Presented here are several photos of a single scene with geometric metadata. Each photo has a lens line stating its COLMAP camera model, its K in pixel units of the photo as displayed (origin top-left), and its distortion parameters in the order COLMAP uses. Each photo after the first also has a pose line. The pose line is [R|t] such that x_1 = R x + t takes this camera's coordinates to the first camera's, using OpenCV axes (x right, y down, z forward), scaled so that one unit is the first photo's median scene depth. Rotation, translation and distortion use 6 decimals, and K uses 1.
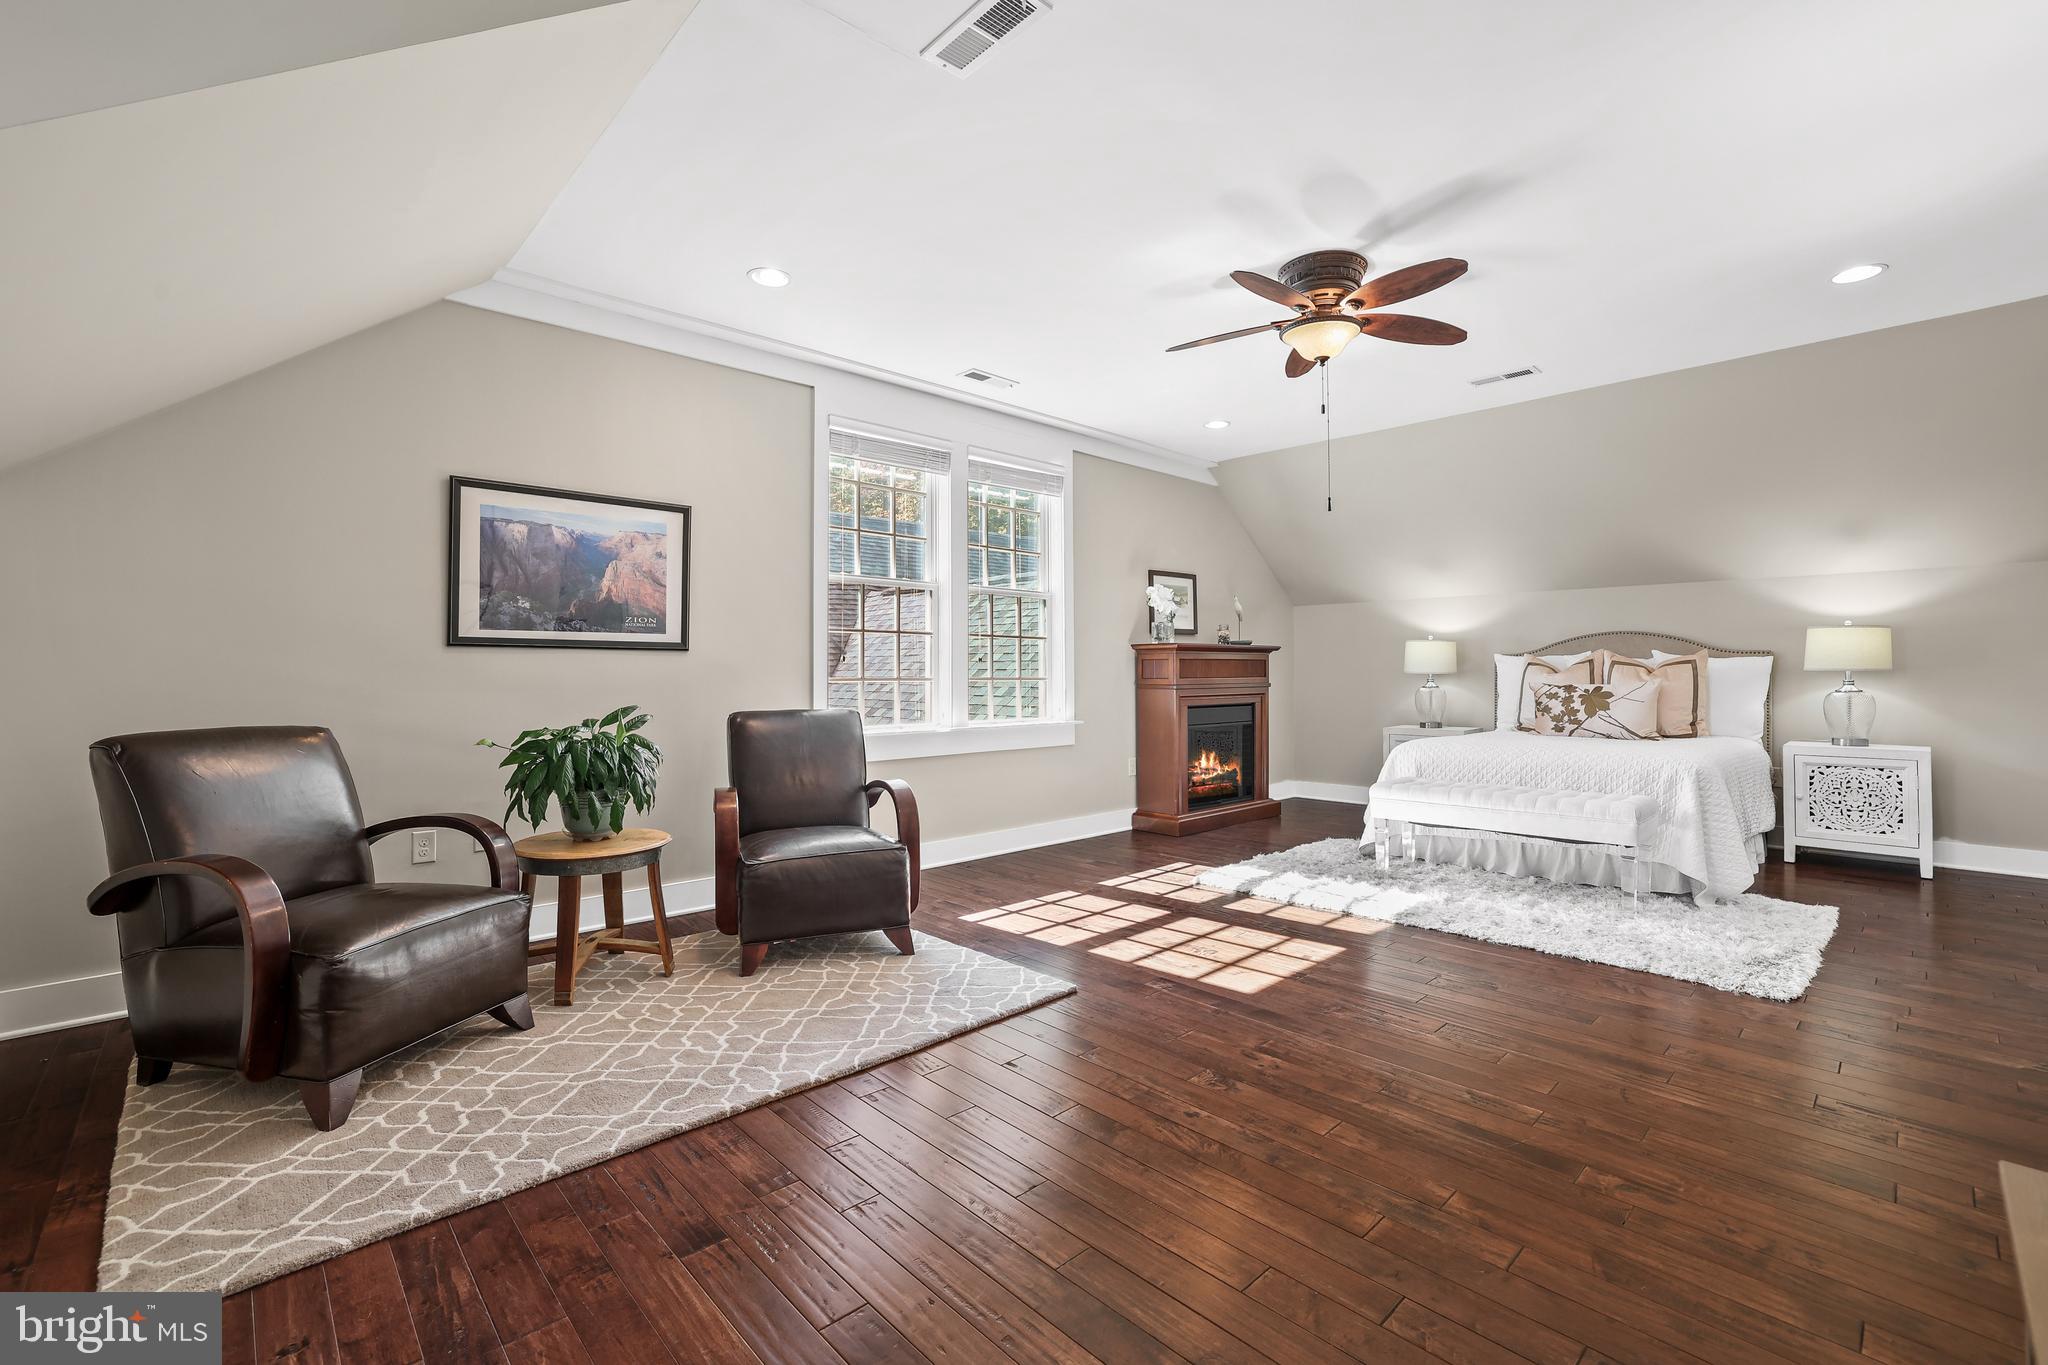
lens RADIAL K [[878.9, 0, 1023.8], [0, 878.9, 668.9], [0, 0, 1]] dist [-0.062148, 0.024127]
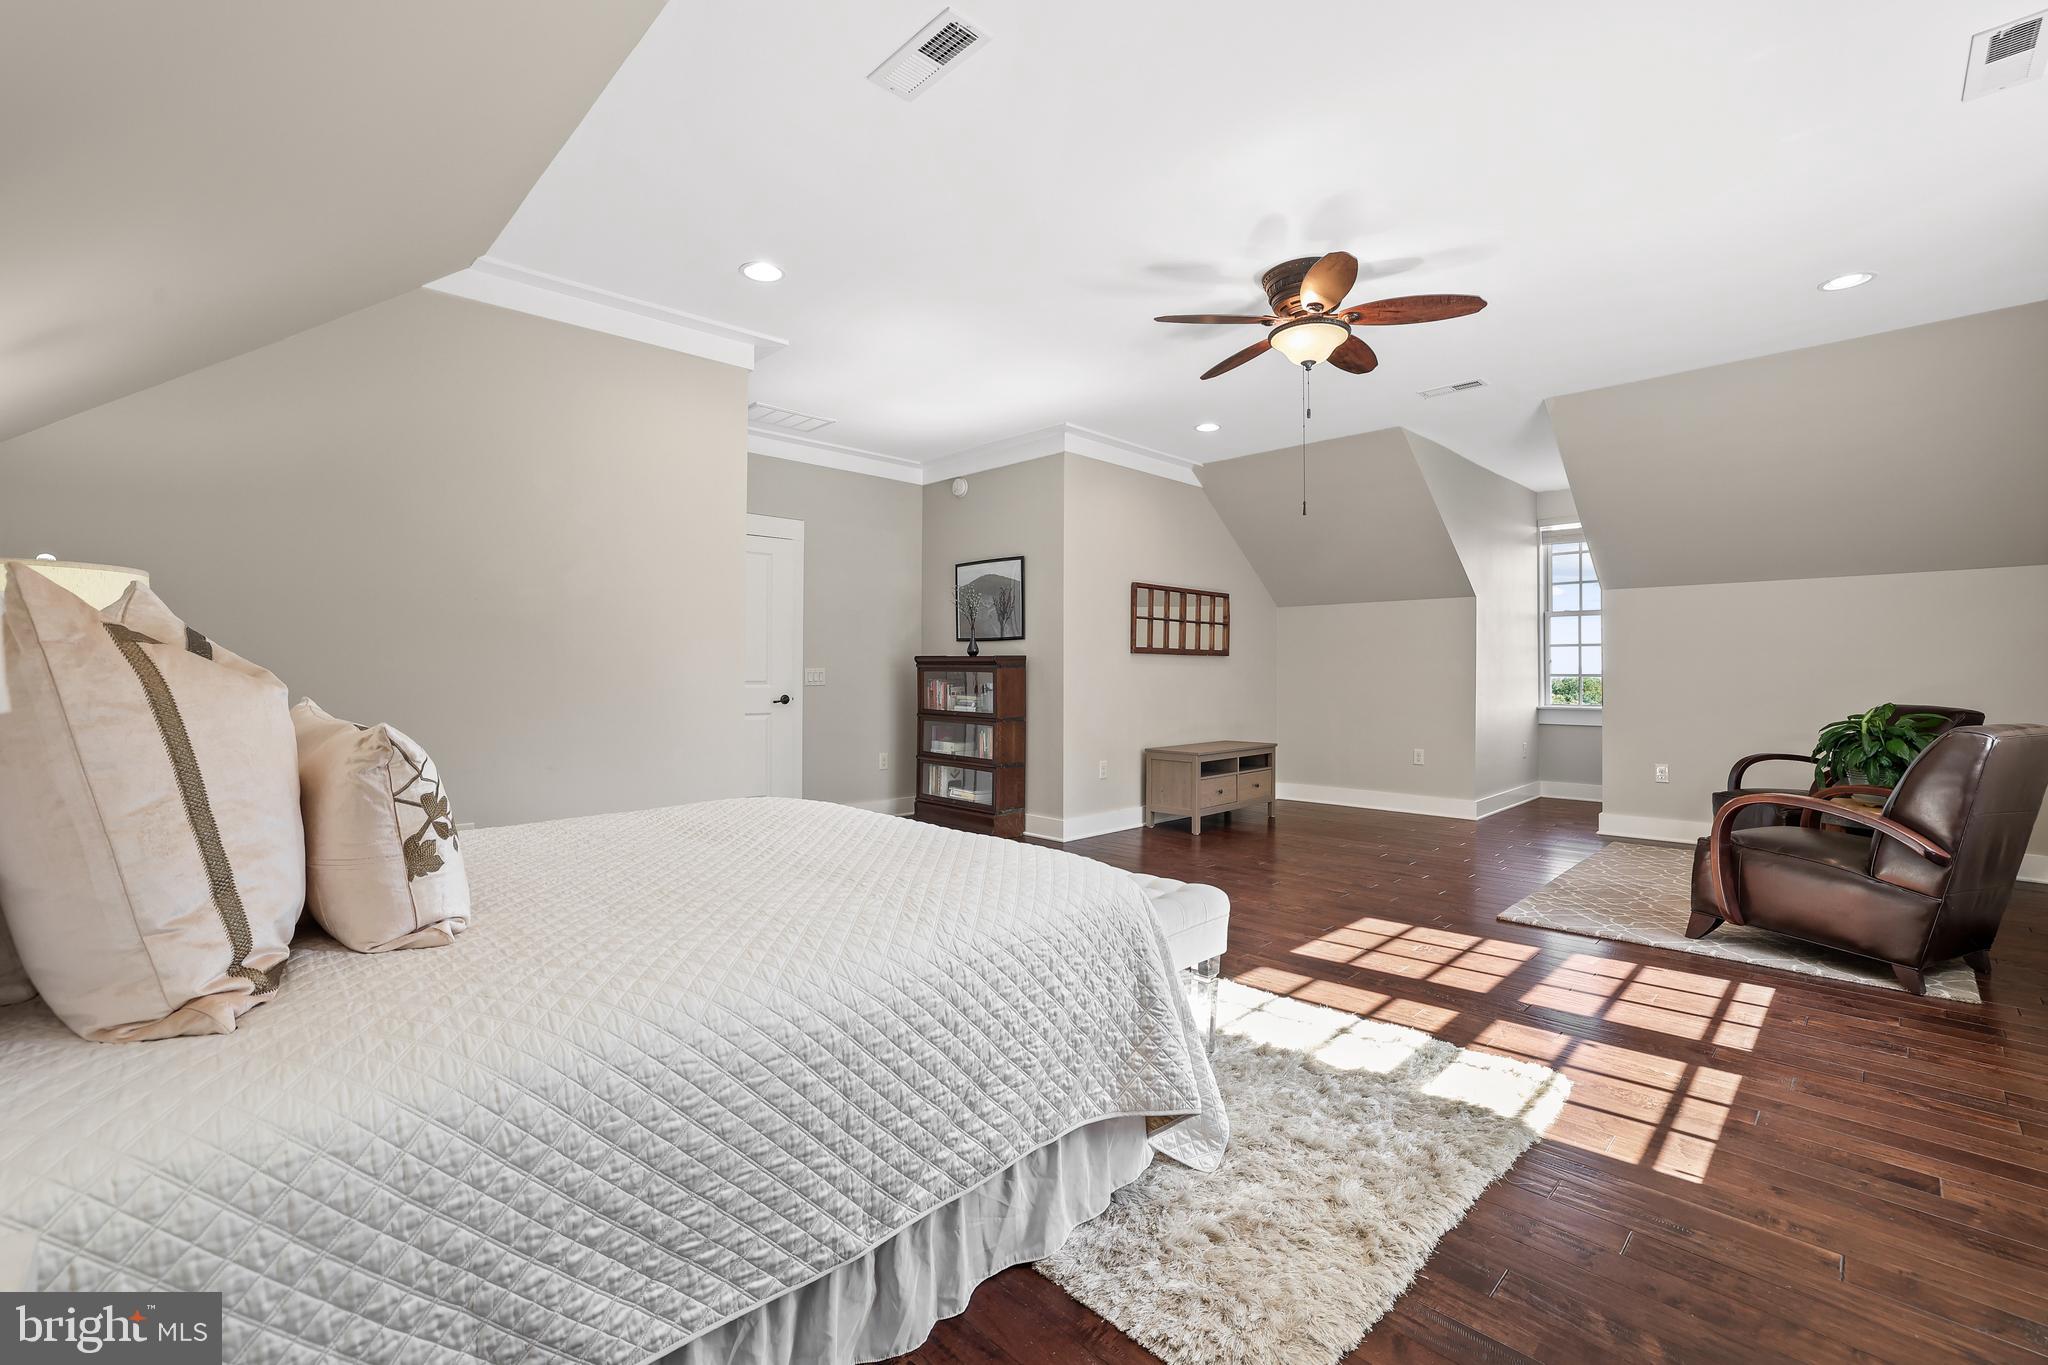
lens RADIAL K [[878.9, 0, 1023.8], [0, 878.9, 668.9], [0, 0, 1]] dist [-0.062148, 0.024127]
pose [[-0.999811, 0.002586, -0.019265, 0.623502], [0.002765, 0.999953, -0.009245, 0.006162], [0.019241, -0.009297, -0.999772, 1.788709]]
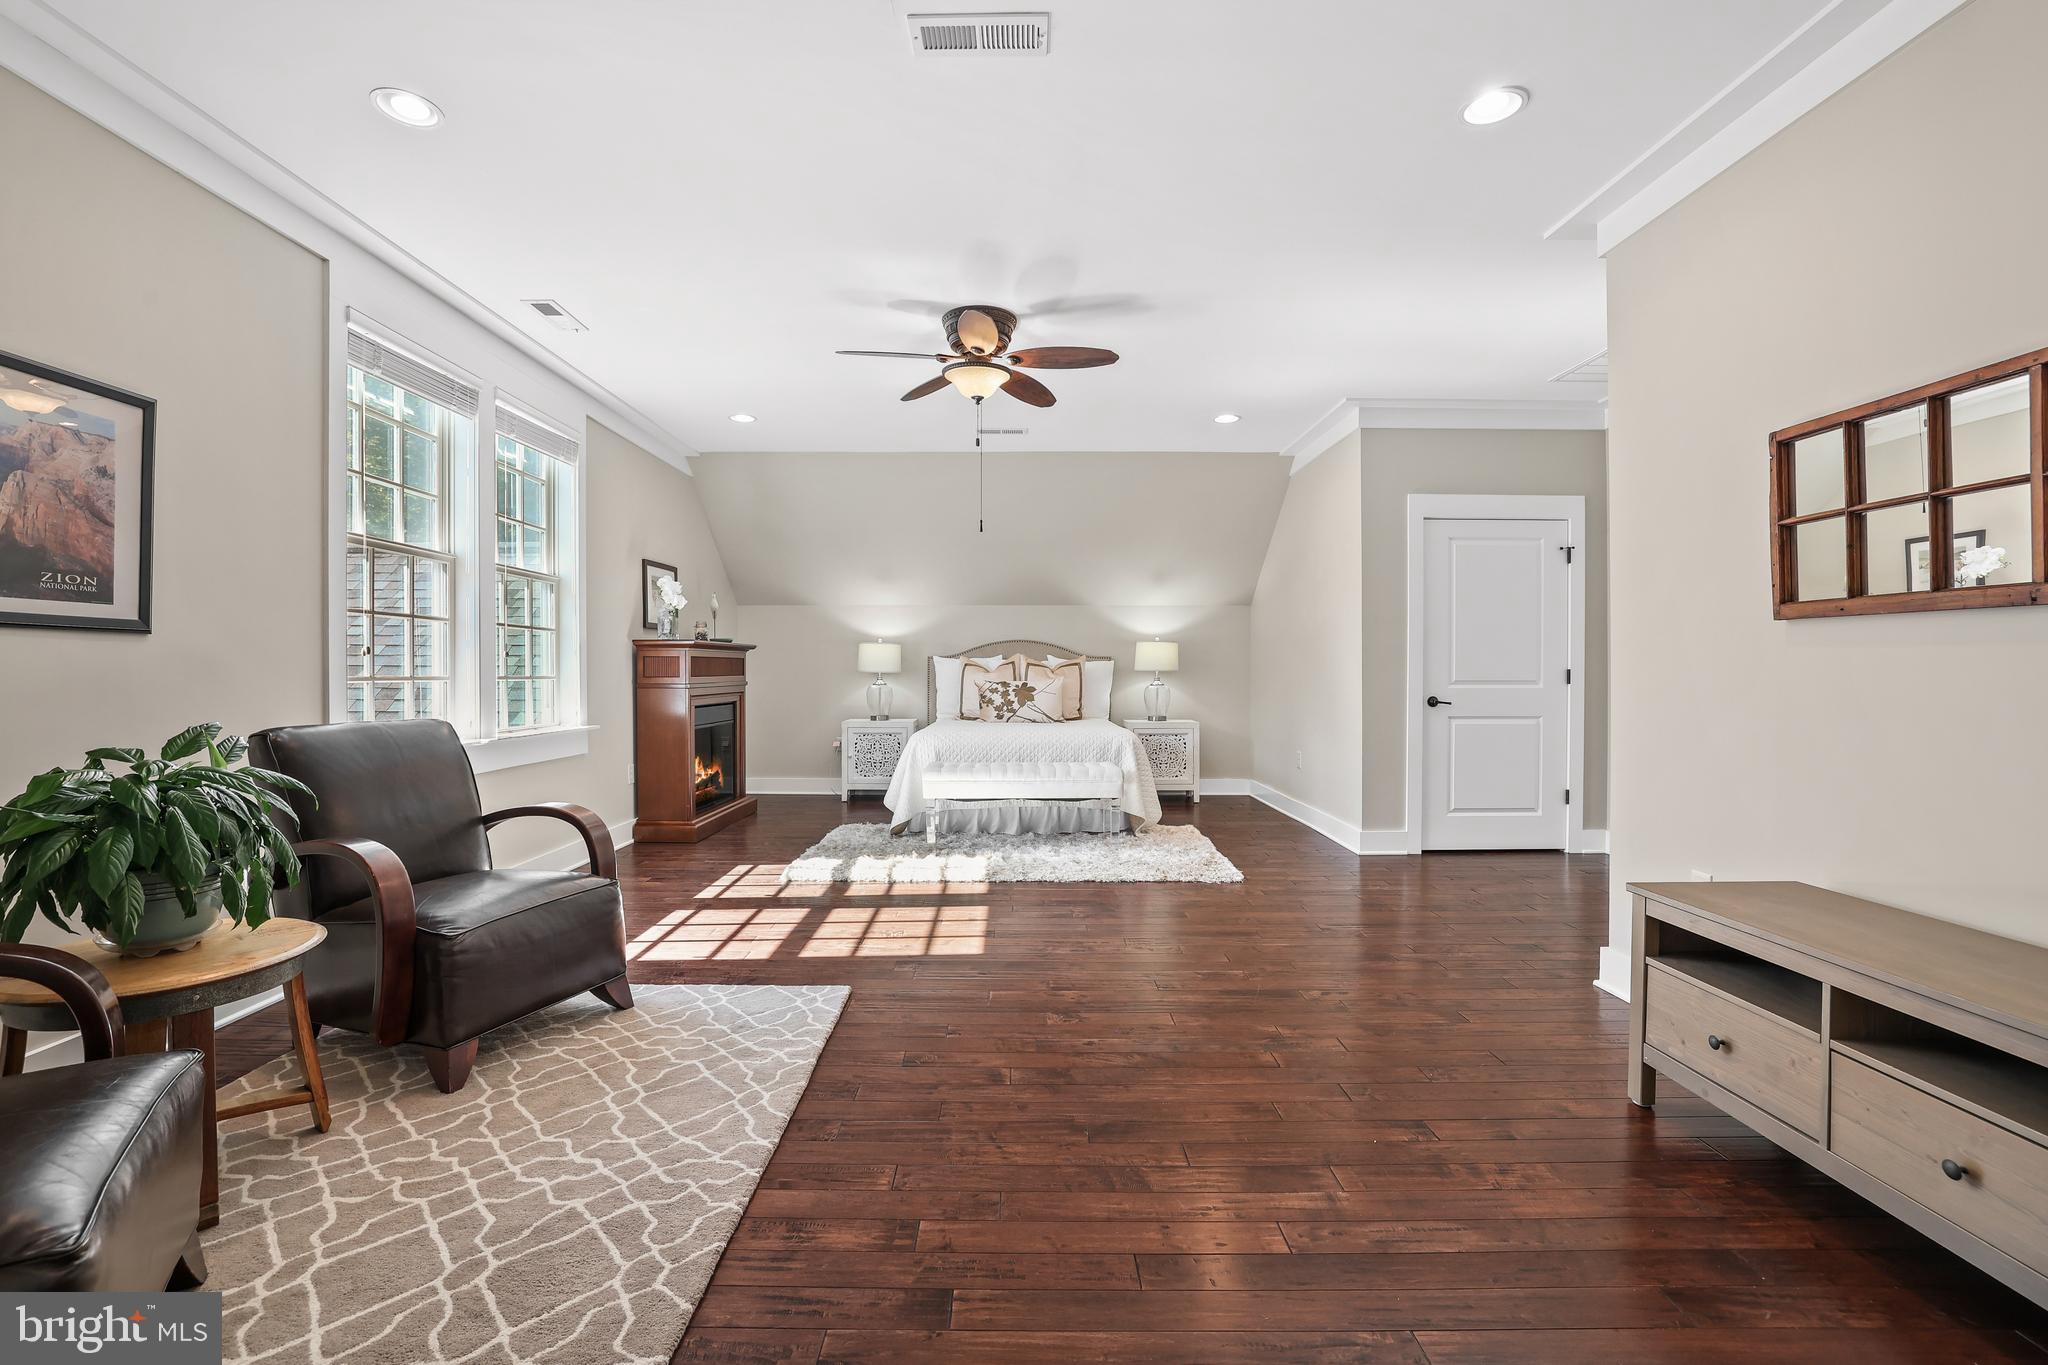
lens RADIAL K [[880.0, 0, 1021.7], [0, 880.0, 686.6], [0, 0, 1]] dist [-0.059535, 0.017742]
pose [[0.680835, -0.010062, 0.732368, -0.418444], [-0.005937, 0.999797, 0.019255, 0.001471], [-0.732413, -0.017458, 0.680637, 0.145367]]
